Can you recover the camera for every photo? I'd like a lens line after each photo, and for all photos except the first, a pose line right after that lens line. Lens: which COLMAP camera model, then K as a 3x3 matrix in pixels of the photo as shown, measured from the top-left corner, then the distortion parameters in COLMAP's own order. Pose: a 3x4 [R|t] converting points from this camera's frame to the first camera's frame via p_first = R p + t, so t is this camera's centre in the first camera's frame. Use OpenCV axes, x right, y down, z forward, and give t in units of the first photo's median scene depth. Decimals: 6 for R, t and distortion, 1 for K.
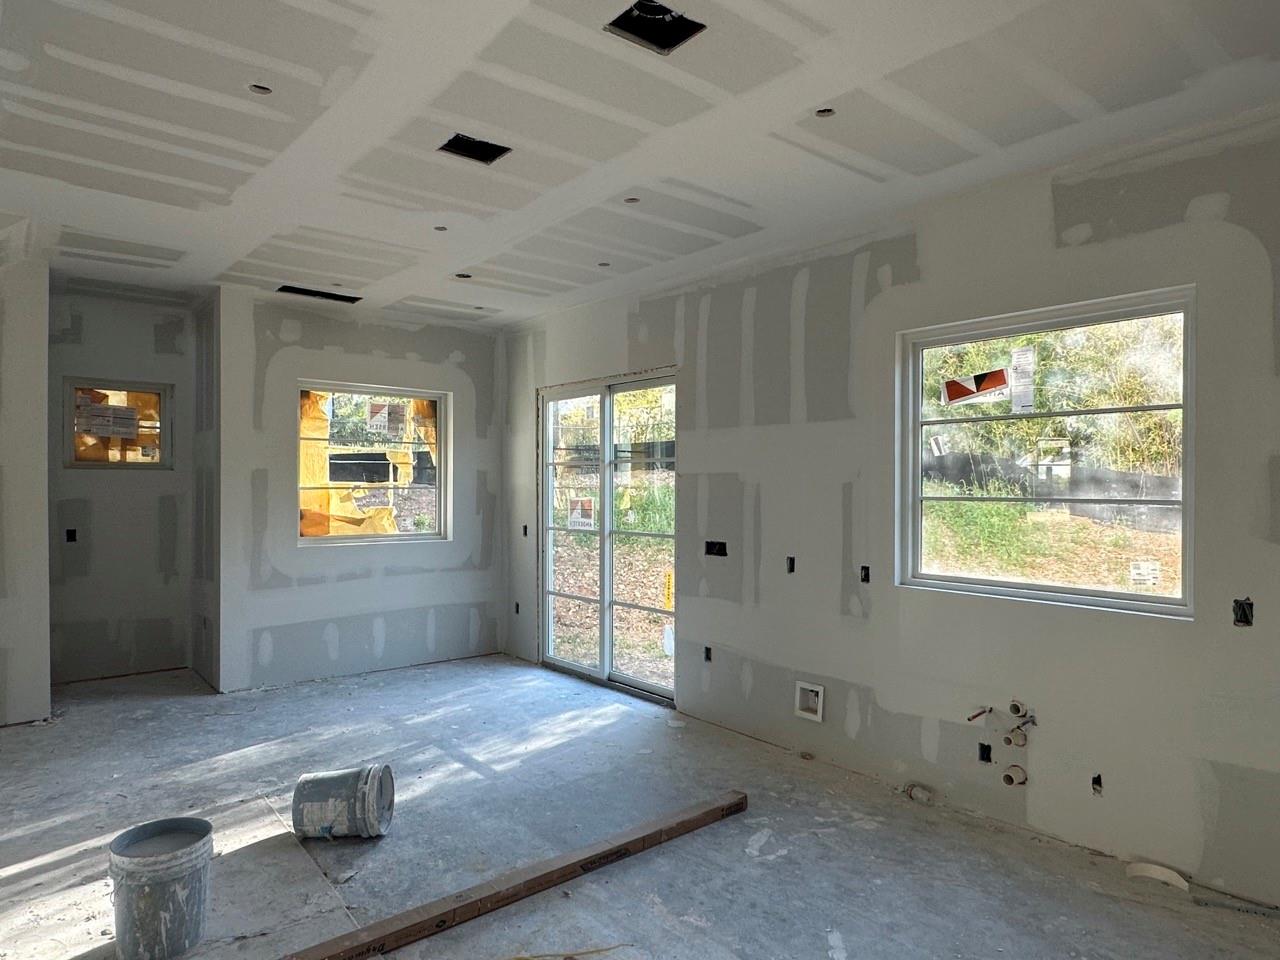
lens RADIAL K [[781.7, 0, 638.0], [0, 781.7, 486.6], [0, 0, 1]] dist [-0.009355, 0.002210]
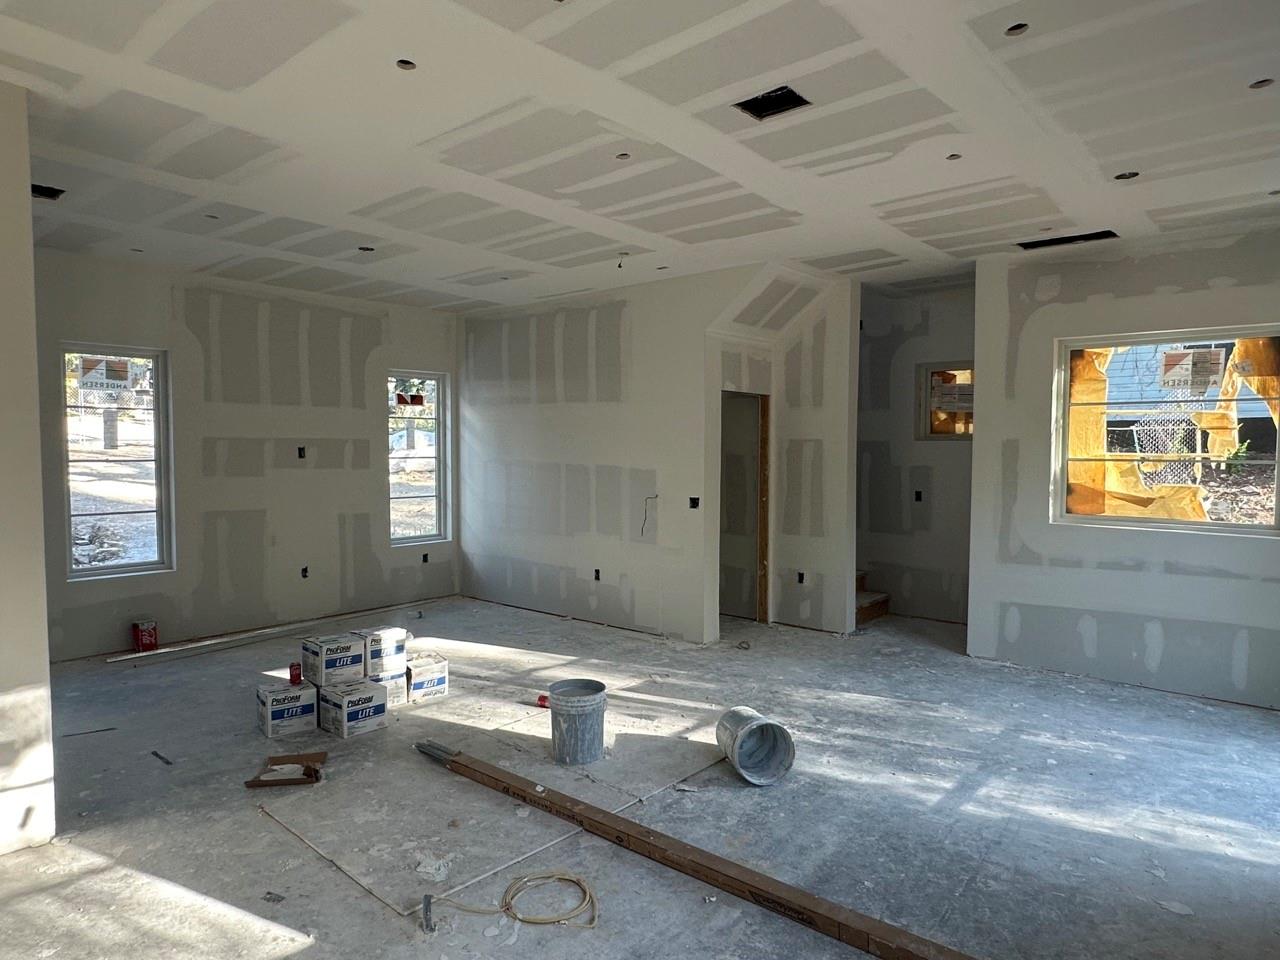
lens RADIAL K [[781.7, 0, 637.9], [0, 781.7, 483.3], [0, 0, 1]] dist [-0.009355, 0.002210]
pose [[0.166395, 0.044471, -0.985056, 0.466629], [-0.005342, 0.999008, 0.044198, -0.009896], [0.986045, -0.002093, 0.166468, 0.446923]]
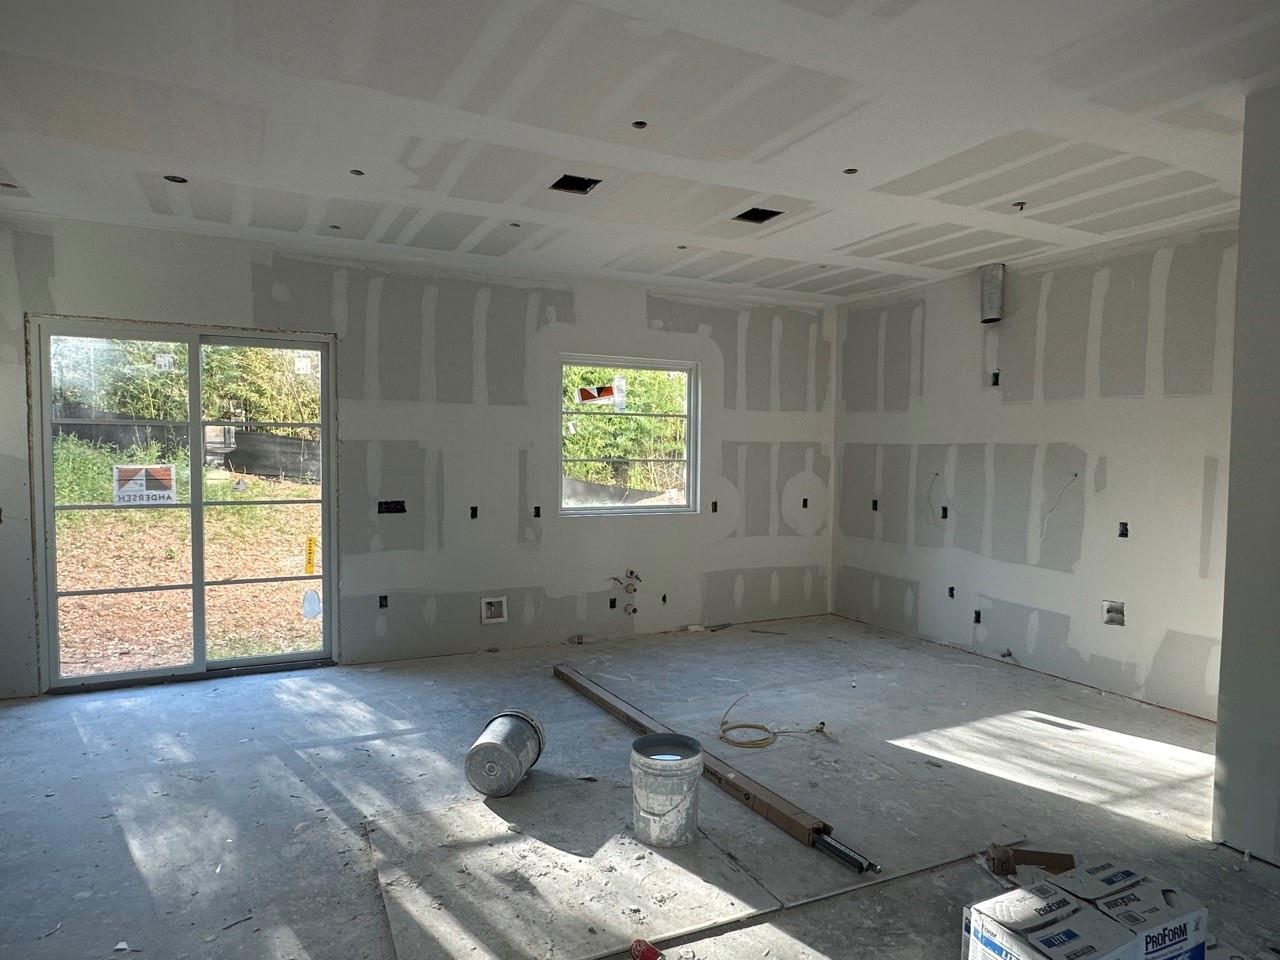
lens RADIAL K [[781.7, 0, 630.2], [0, 781.7, 485.6], [0, 0, 1]] dist [-0.009355, 0.002210]
pose [[0.240151, -0.044930, 0.969695, -0.928826], [-0.006534, 0.998831, 0.047899, -0.008531], [-0.970714, -0.017839, 0.239577, 0.398516]]
